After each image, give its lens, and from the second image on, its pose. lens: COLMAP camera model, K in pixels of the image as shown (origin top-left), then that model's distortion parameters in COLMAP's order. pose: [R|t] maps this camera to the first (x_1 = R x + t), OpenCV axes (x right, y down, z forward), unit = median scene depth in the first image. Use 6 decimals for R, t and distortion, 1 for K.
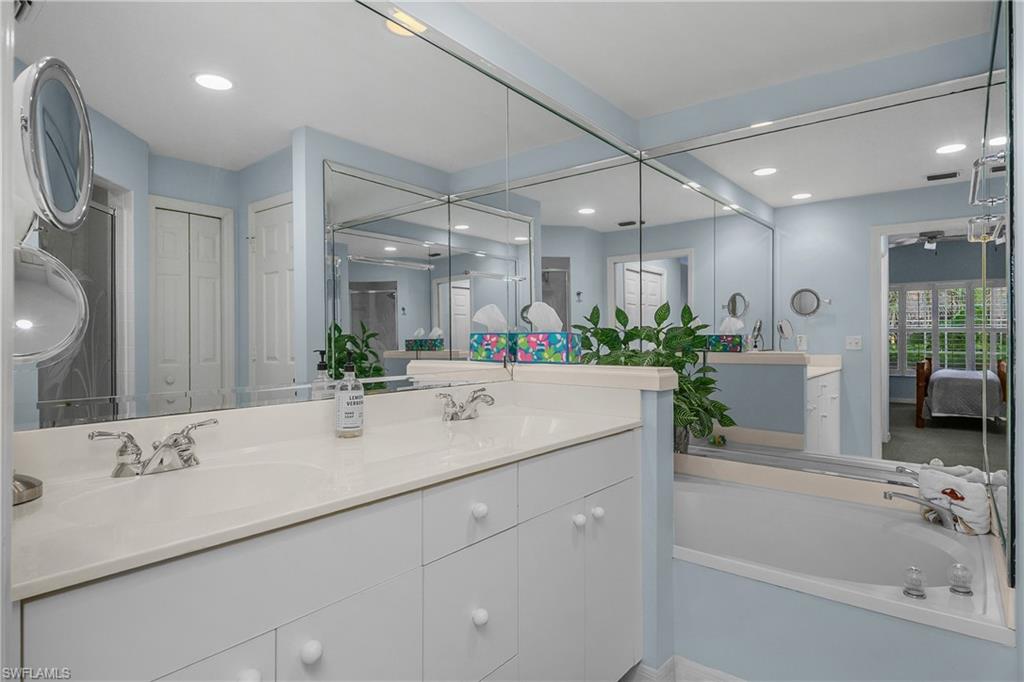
lens RADIAL K [[556.0, 0, 508.7], [0, 556.0, 336.2], [0, 0, 1]] dist [0.027153, -0.032293]
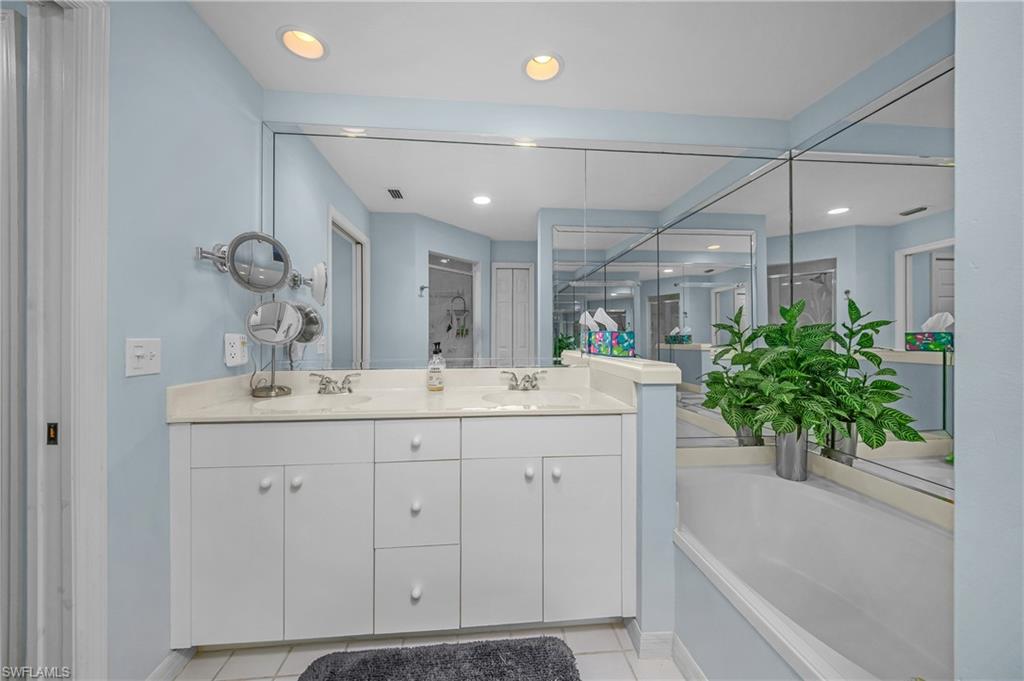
lens RADIAL K [[363.3, 0, 510.0], [0, 363.3, 333.6], [0, 0, 1]] dist [-0.000569, -0.000123]
pose [[0.691718, -0.002936, -0.722162, 0.357631], [0.001995, 0.999996, -0.002155, 0.000207], [0.722165, 0.000050, 0.691721, 0.183035]]
